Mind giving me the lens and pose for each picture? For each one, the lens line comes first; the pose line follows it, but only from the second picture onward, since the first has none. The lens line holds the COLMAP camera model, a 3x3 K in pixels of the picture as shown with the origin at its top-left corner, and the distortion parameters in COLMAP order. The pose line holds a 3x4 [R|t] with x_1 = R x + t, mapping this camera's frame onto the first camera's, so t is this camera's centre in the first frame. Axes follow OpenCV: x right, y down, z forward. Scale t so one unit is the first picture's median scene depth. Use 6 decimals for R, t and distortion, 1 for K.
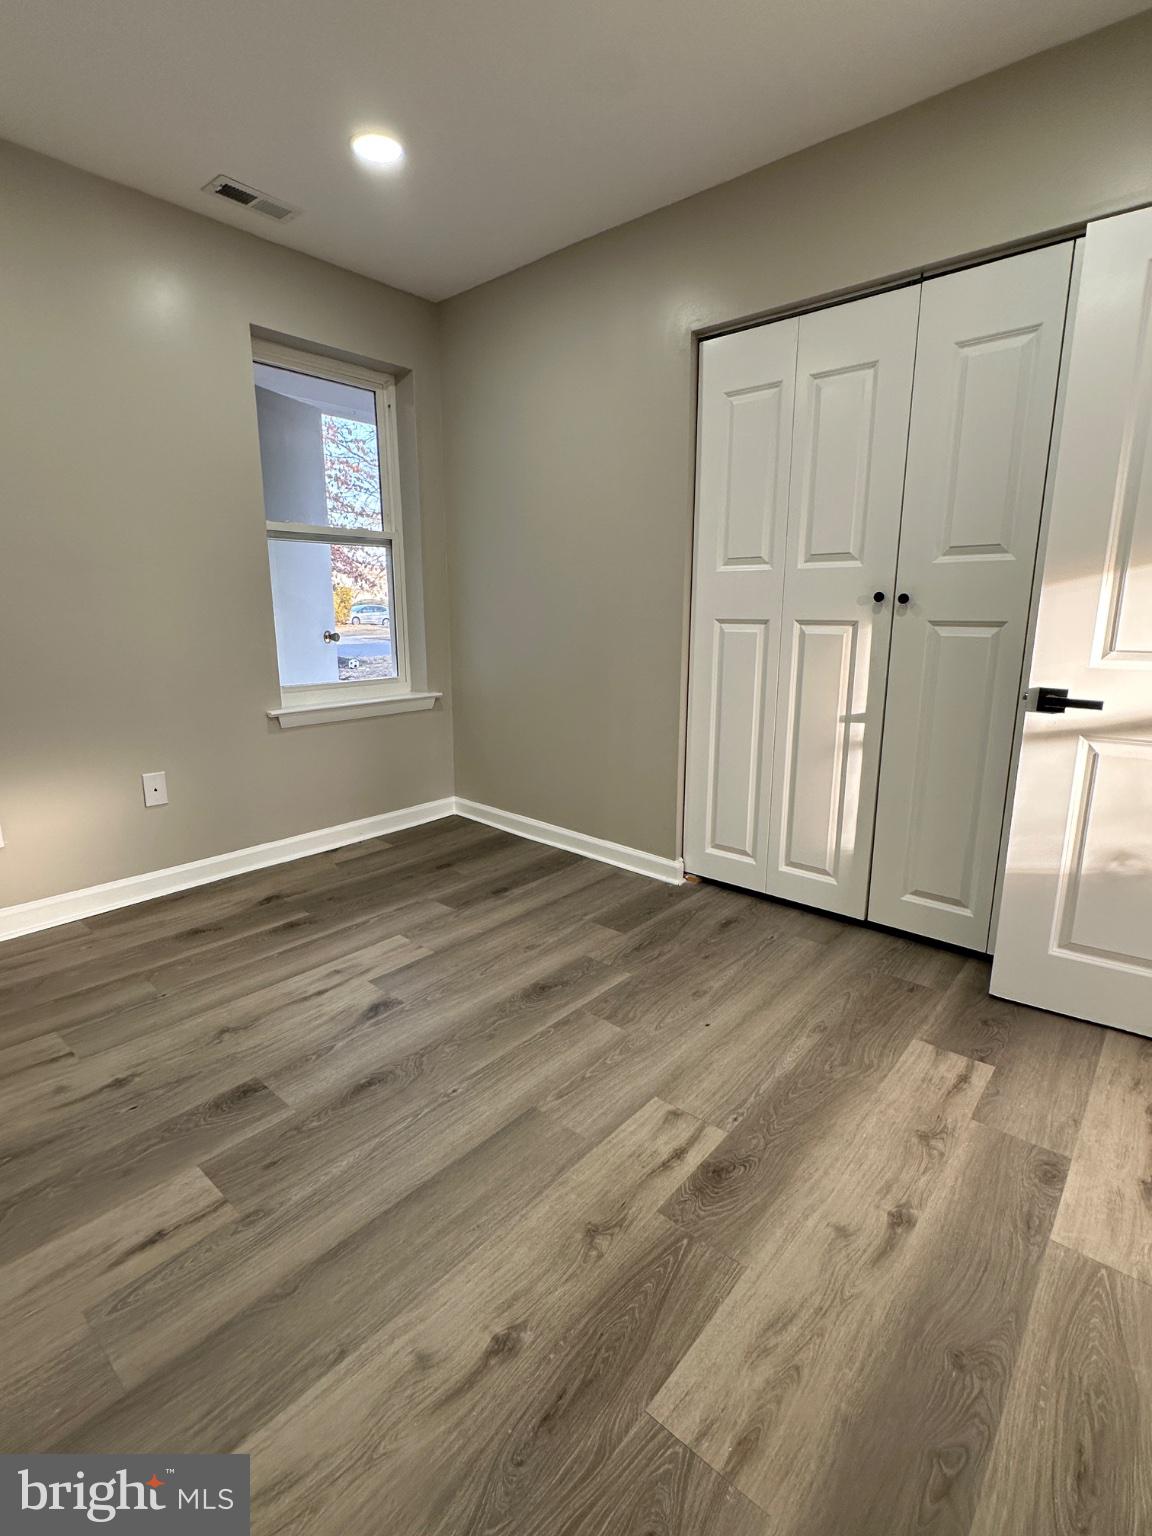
lens RADIAL K [[735.0, 0, 572.8], [0, 735.0, 769.8], [0, 0, 1]] dist [-0.001928, 0.000040]
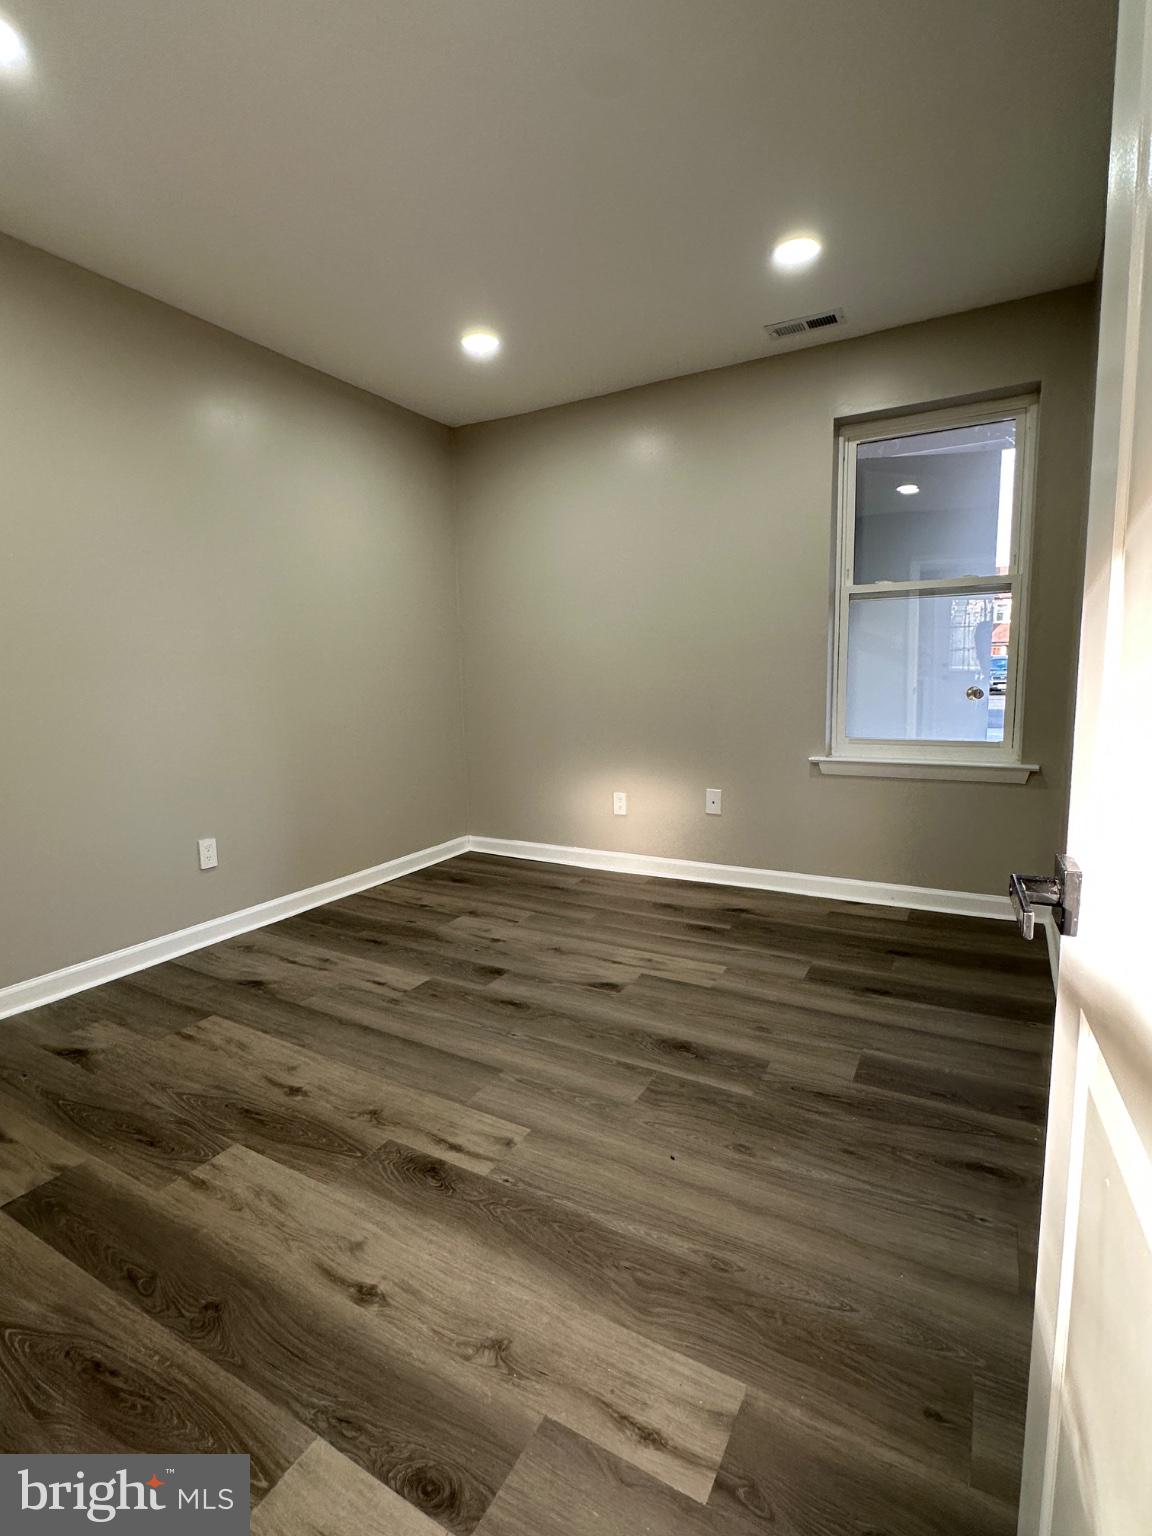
lens RADIAL K [[735.0, 0, 572.8], [0, 735.0, 769.8], [0, 0, 1]] dist [-0.001928, 0.000040]
pose [[0.195333, 0.127339, -0.972435, 0.998265], [-0.193625, 0.977026, 0.089047, -0.148769], [0.961433, 0.170894, 0.215502, 0.690392]]
